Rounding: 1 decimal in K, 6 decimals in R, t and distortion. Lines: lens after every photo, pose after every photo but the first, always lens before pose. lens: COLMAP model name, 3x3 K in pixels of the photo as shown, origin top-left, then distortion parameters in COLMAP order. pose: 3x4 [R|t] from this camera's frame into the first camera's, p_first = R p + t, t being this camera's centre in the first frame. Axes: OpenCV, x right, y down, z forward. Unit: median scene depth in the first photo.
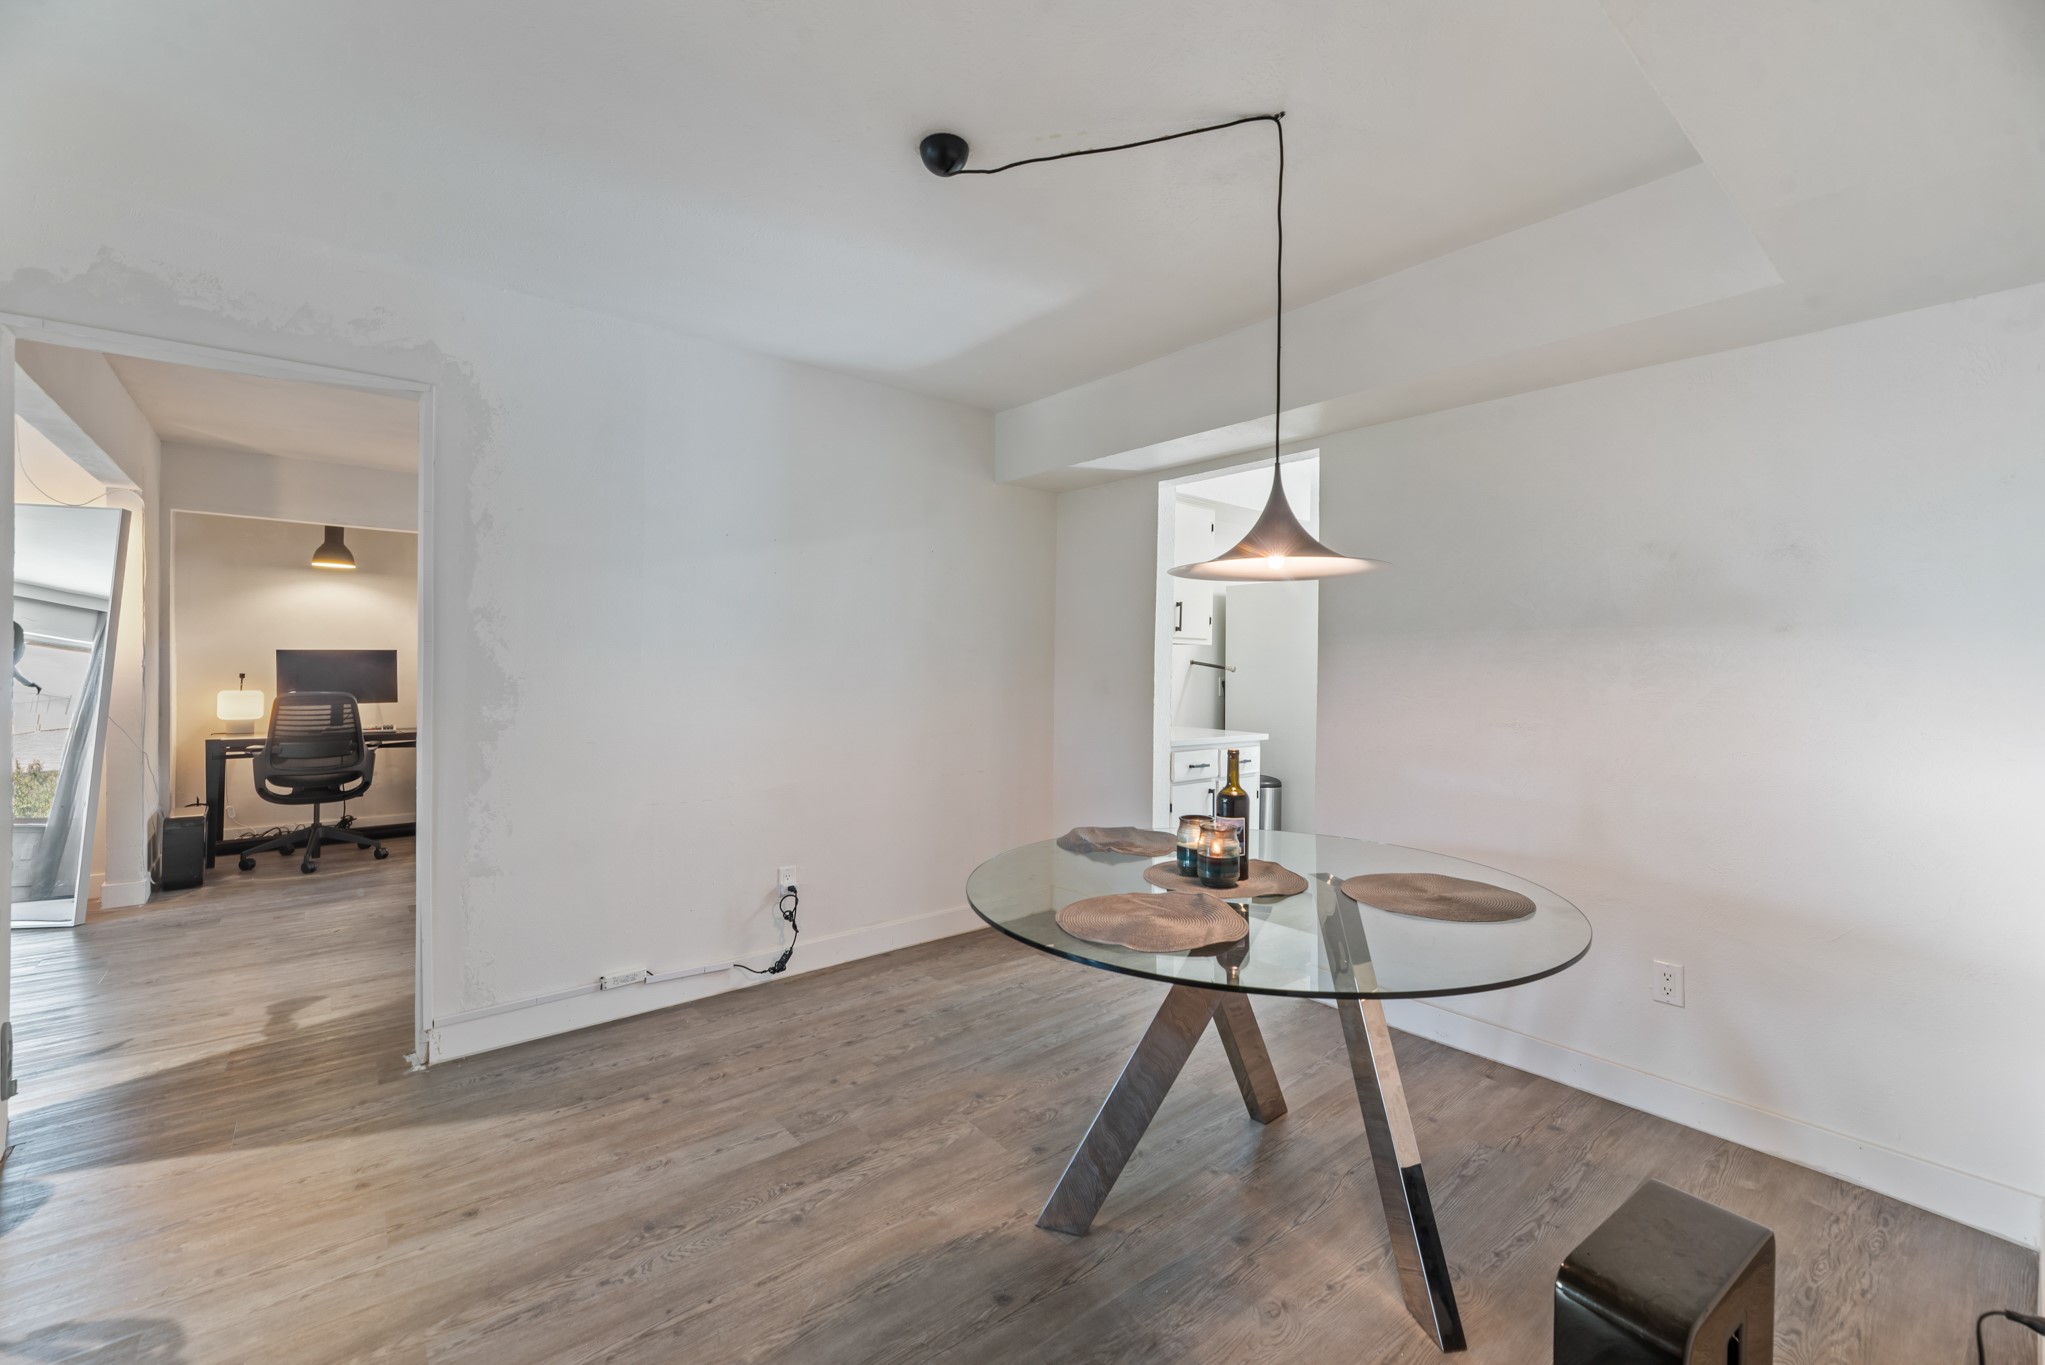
lens RADIAL K [[847.9, 0, 1022.3], [0, 847.9, 655.2], [0, 0, 1]] dist [0.000605, 0.000047]
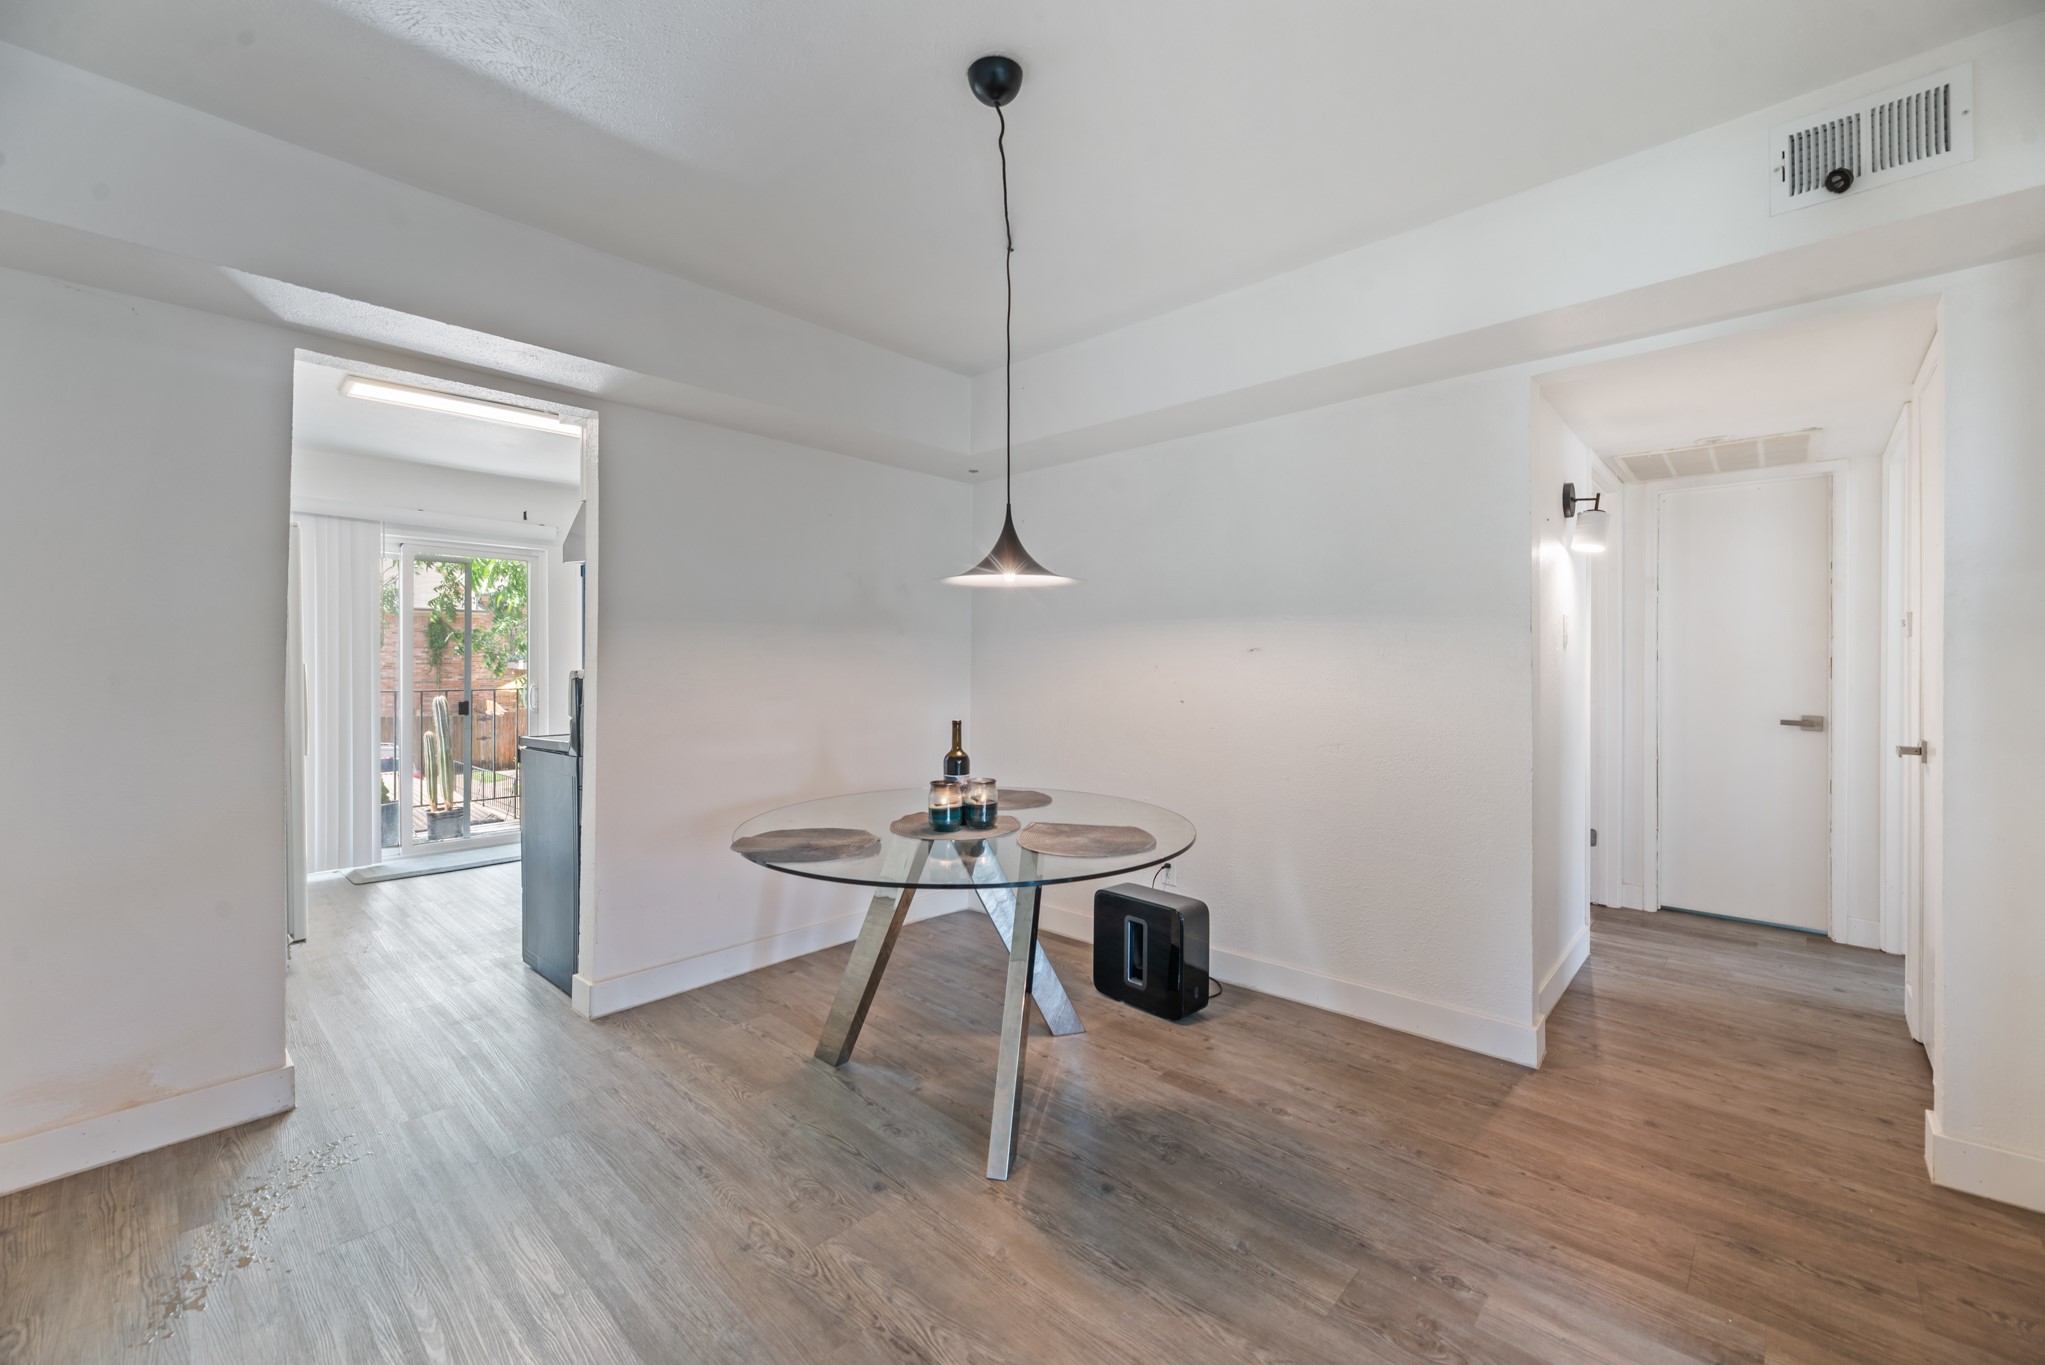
lens RADIAL K [[834.7, 0, 1028.1], [0, 834.7, 665.6], [0, 0, 1]] dist [-0.000519, 0.000111]
pose [[-0.129458, -0.019021, 0.991402, -1.019412], [-0.010577, 0.999786, 0.017801, 0.013376], [-0.991528, -0.008181, -0.129632, 1.128916]]
